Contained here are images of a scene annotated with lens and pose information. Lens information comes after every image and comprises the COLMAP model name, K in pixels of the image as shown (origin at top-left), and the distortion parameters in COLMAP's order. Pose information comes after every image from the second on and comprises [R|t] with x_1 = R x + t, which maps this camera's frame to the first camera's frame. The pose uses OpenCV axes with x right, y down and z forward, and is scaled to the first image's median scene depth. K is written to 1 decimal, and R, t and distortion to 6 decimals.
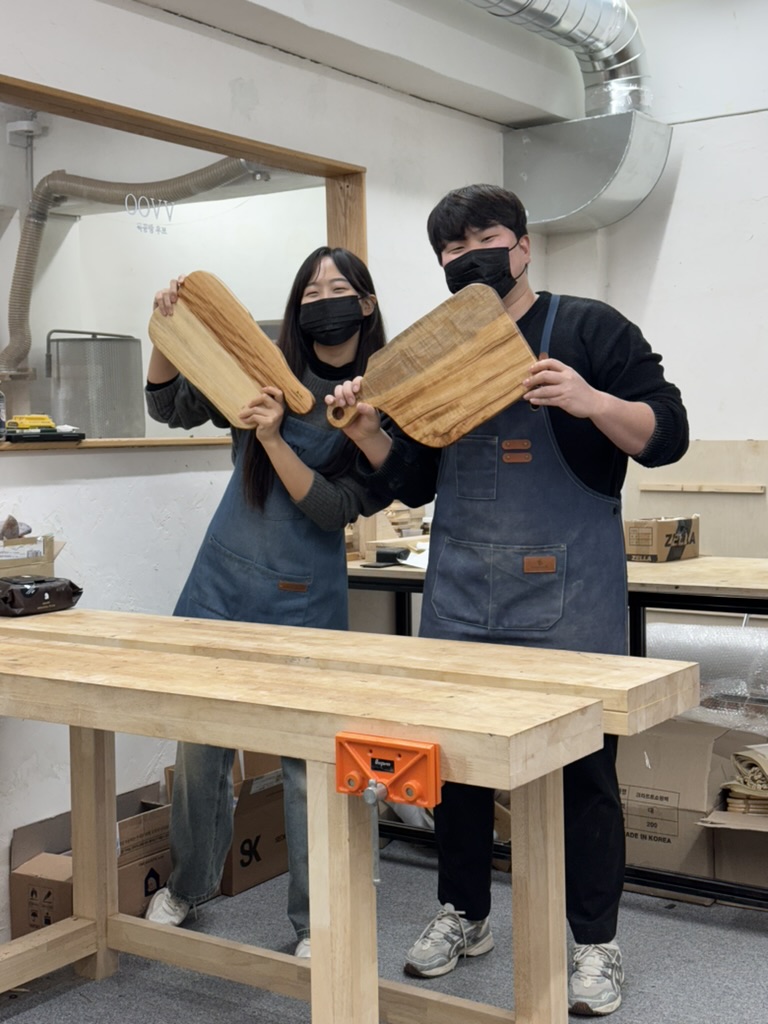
lens RADIAL K [[1414.0, 0, 389.8], [0, 1414.0, 531.1], [0, 0, 1]] dist [0.098839, 0.000000]
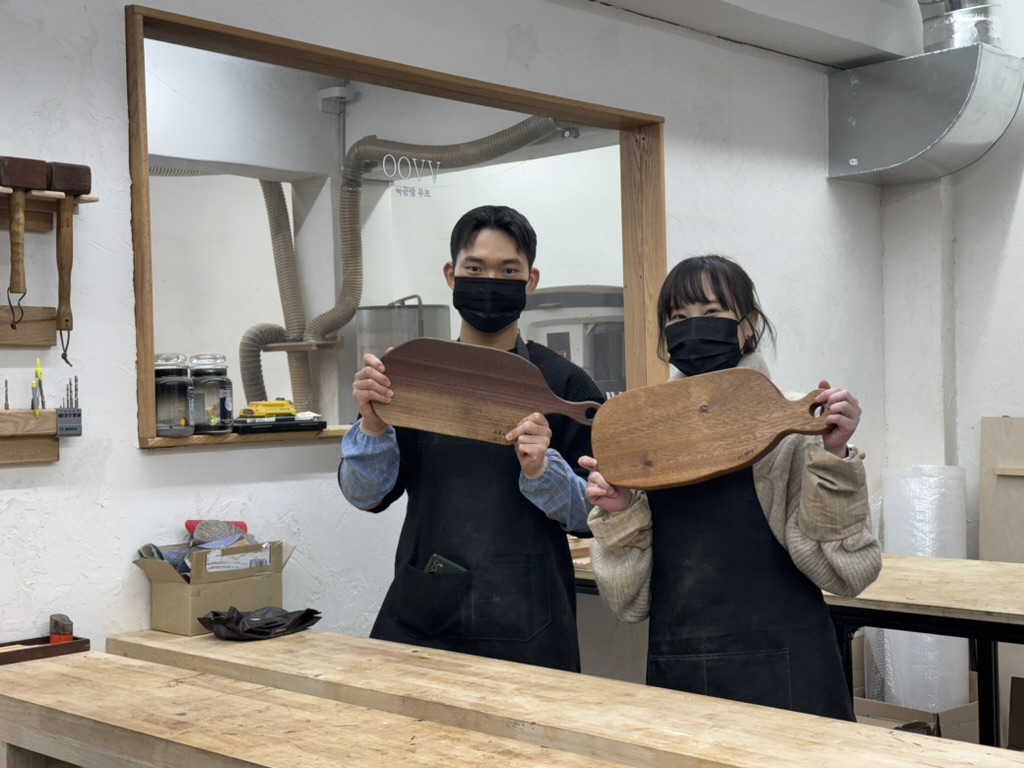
lens RADIAL K [[1414.0, 0, 516.2], [0, 1414.0, 382.3], [0, 0, 1]] dist [0.098839, 0.000000]
pose [[0.987139, -0.003543, -0.159826, 0.039963], [-0.008119, 0.997353, -0.072258, -0.028456], [0.159659, 0.072626, 0.984497, 0.140037]]
